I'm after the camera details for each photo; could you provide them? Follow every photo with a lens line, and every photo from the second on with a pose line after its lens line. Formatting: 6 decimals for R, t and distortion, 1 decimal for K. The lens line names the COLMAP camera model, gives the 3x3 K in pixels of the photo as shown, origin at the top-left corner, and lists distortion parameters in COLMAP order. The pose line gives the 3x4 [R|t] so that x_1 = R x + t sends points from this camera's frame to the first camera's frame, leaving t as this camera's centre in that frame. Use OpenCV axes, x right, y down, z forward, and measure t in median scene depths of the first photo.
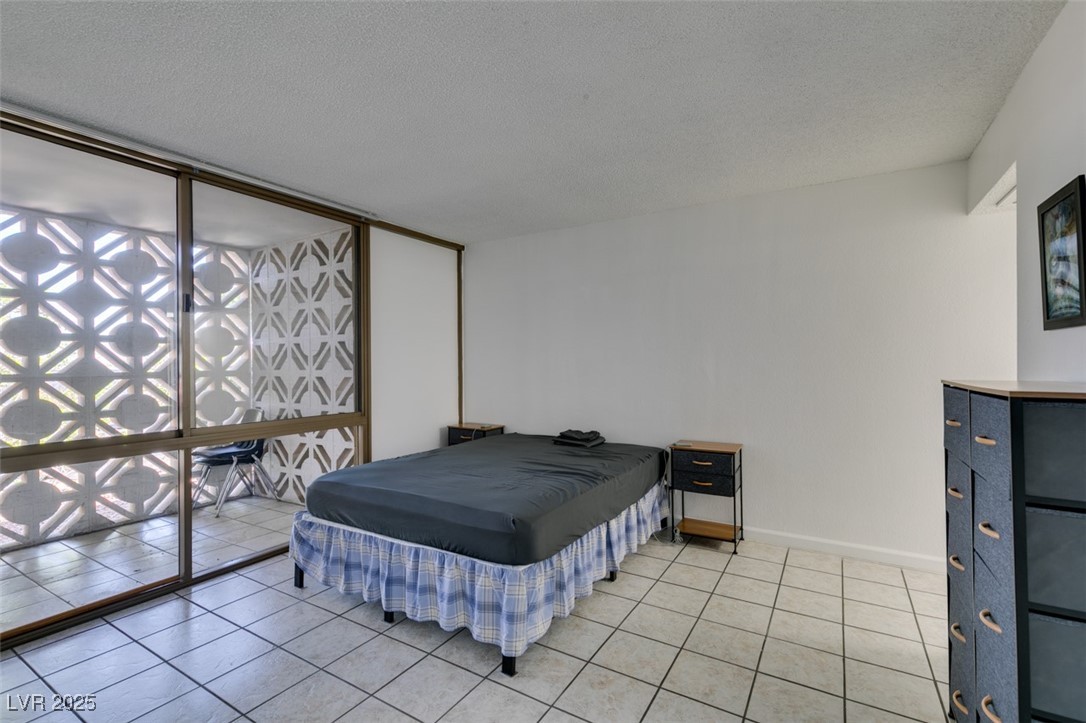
lens RADIAL K [[488.0, 0, 539.0], [0, 488.0, 362.6], [0, 0, 1]] dist [0.003724, -0.000956]
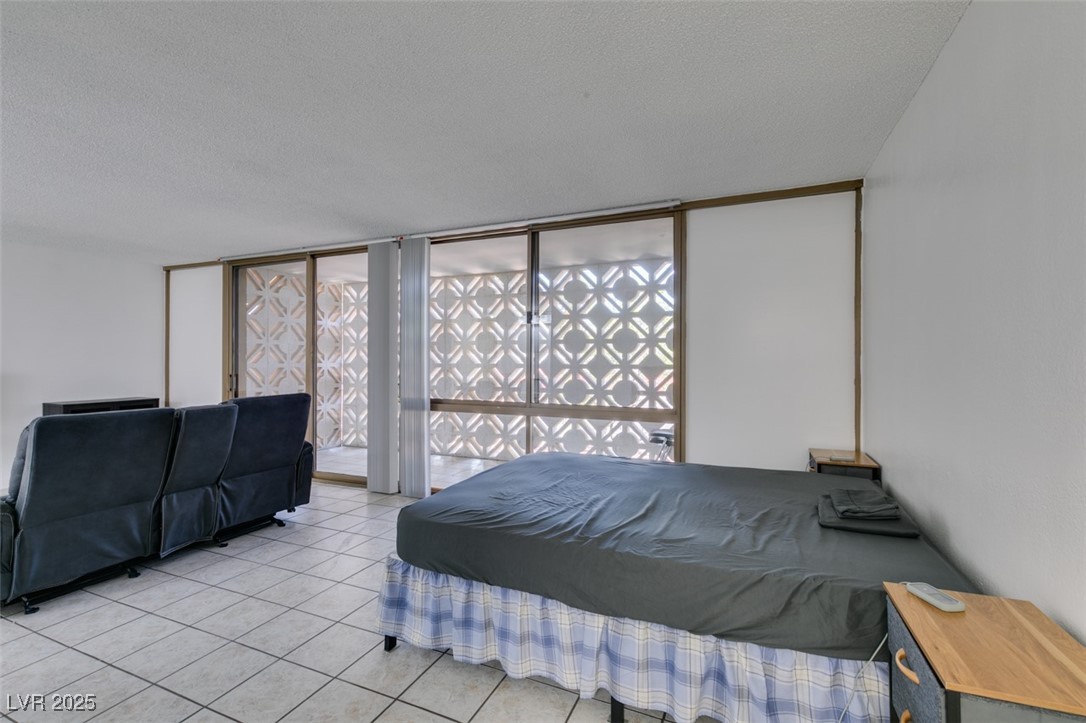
lens RADIAL K [[488.0, 0, 546.3], [0, 488.0, 355.6], [0, 0, 1]] dist [0.003724, -0.000956]
pose [[0.136512, 0.000925, -0.990638, 0.521563], [-0.001269, 0.999999, 0.000759, -0.006174], [0.990638, 0.001154, 0.136513, 0.600504]]
